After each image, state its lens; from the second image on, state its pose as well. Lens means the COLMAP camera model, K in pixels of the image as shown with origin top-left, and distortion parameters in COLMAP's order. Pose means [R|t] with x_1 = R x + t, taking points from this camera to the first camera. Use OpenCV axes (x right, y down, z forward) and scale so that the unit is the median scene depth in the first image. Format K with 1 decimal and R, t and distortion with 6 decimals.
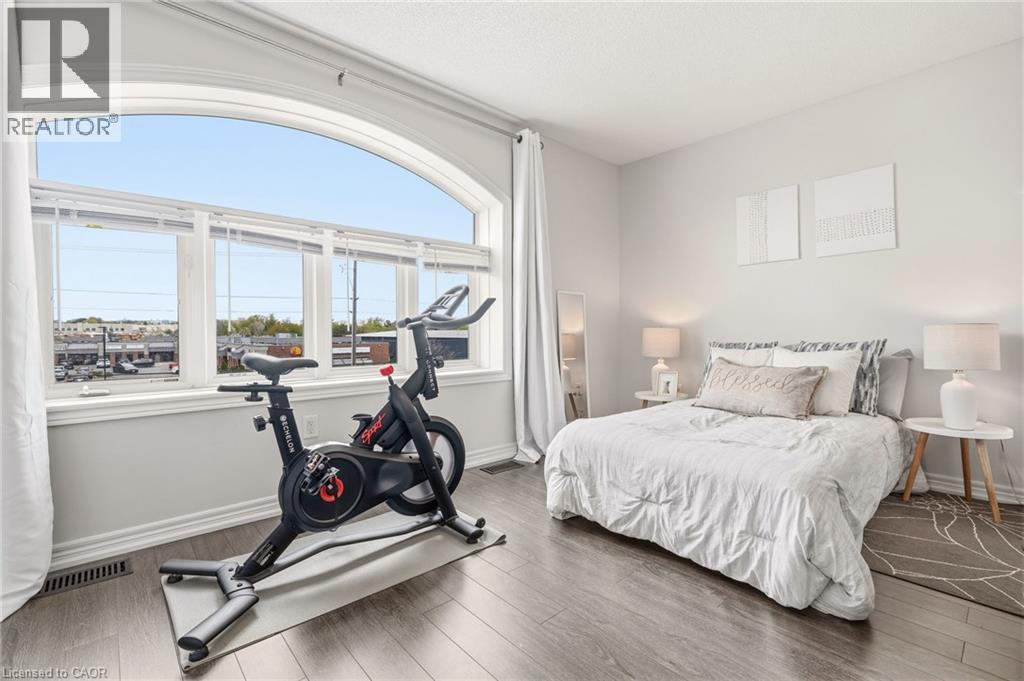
lens RADIAL K [[460.7, 0, 509.2], [0, 460.7, 337.6], [0, 0, 1]] dist [-0.014530, 0.006321]
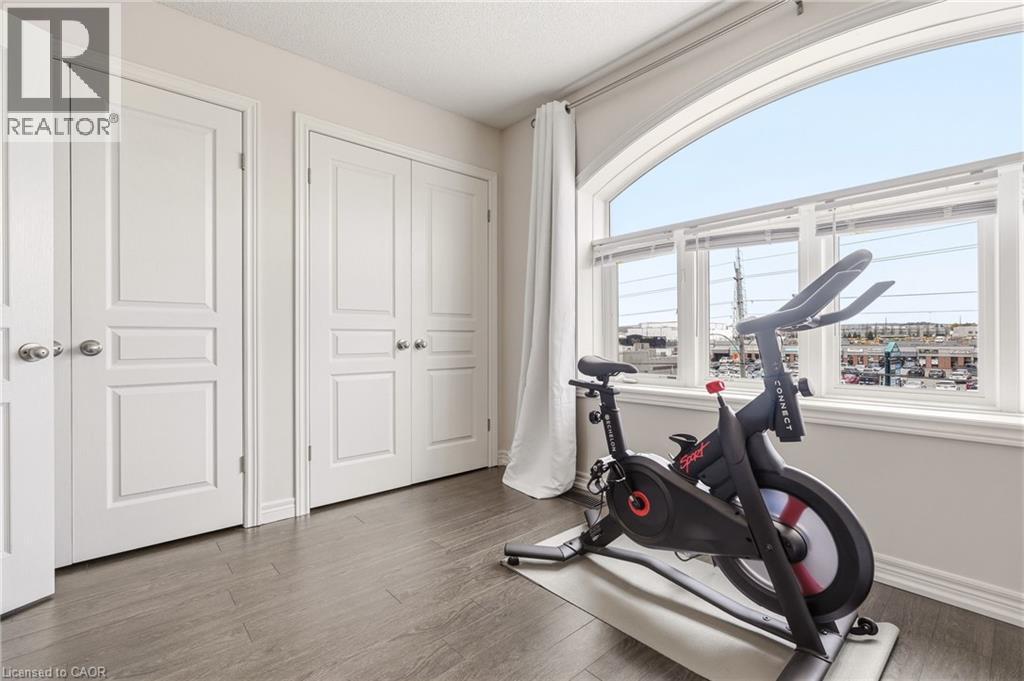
lens RADIAL K [[454.8, 0, 523.8], [0, 454.8, 341.6], [0, 0, 1]] dist [-0.000511, 0.000133]
pose [[0.006708, 0.010207, -0.999925, 0.490114], [-0.007361, 0.999921, 0.010158, -0.010379], [0.999950, 0.007292, 0.006782, 0.675172]]
